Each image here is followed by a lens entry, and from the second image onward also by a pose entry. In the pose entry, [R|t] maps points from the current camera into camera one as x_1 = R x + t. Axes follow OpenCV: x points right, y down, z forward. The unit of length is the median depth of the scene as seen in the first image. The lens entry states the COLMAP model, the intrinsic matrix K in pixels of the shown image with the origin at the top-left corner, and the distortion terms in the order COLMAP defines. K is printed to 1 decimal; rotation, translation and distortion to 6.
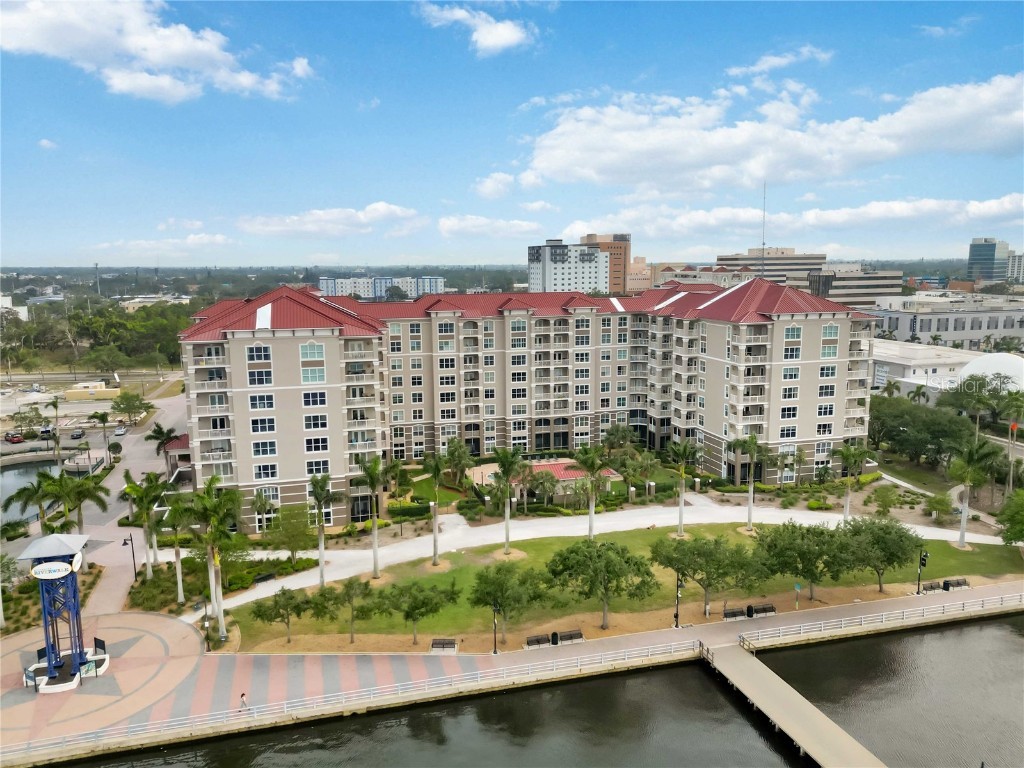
lens RADIAL K [[749.5, 0, 512.0], [0, 749.5, 384.0], [0, 0, 1]] dist [0.084105, -0.099786]
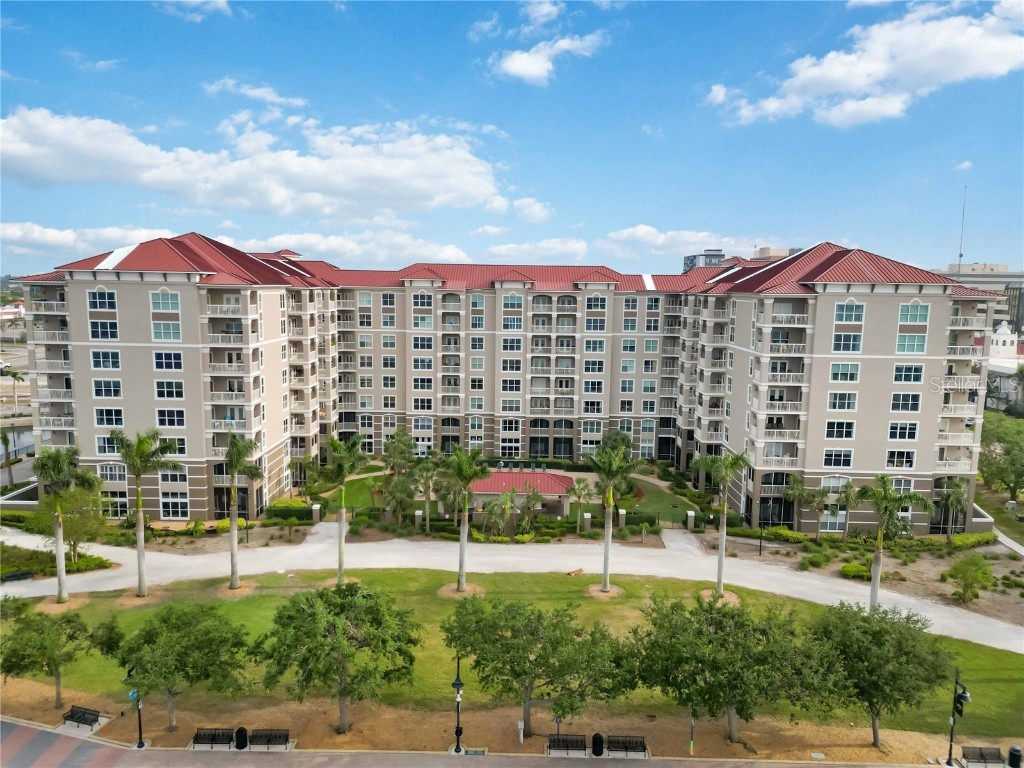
lens RADIAL K [[713.5, 0, 511.3], [0, 713.5, 382.1], [0, 0, 1]] dist [0.072199, -0.071046]
pose [[0.963077, 0.060387, -0.262367, 0.233149], [-0.067307, 0.997579, -0.017461, 0.024569], [0.260678, 0.034475, 0.964810, 0.274125]]
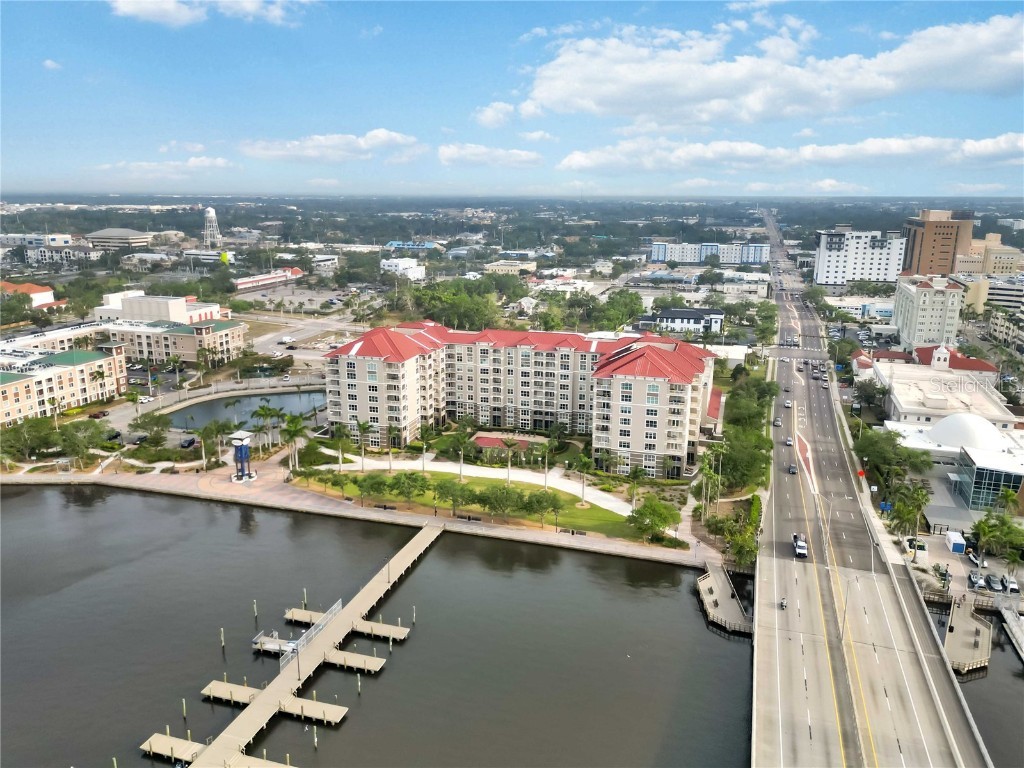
lens RADIAL K [[749.5, 0, 512.0], [0, 749.5, 384.0], [0, 0, 1]] dist [0.084105, -0.099786]
pose [[0.848587, 0.142954, -0.509376, 0.916473], [-0.096620, 0.988485, 0.116452, -0.220933], [0.520158, -0.049604, 0.852628, -0.489276]]
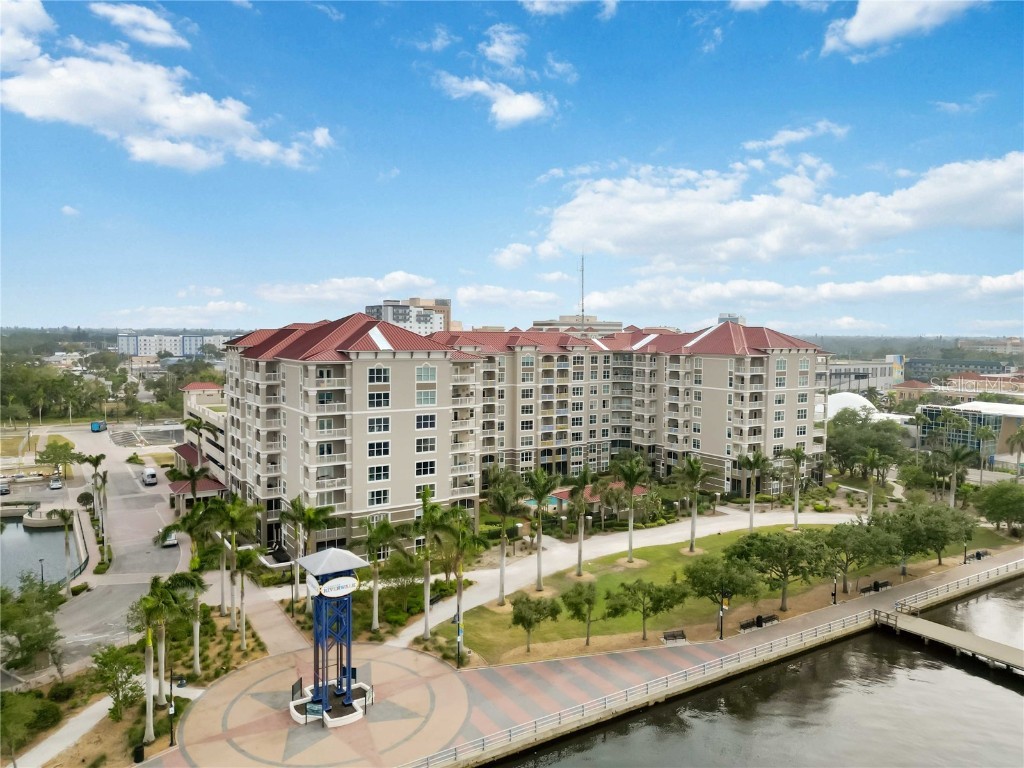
lens RADIAL K [[722.5, 0, 512.0], [0, 722.5, 384.0], [0, 0, 1]] dist [0.086477, -0.105380]
pose [[0.953056, -0.001979, 0.302788, -0.347671], [0.028153, 0.996226, -0.082103, 0.040782], [-0.301483, 0.086773, 0.949515, 0.041407]]
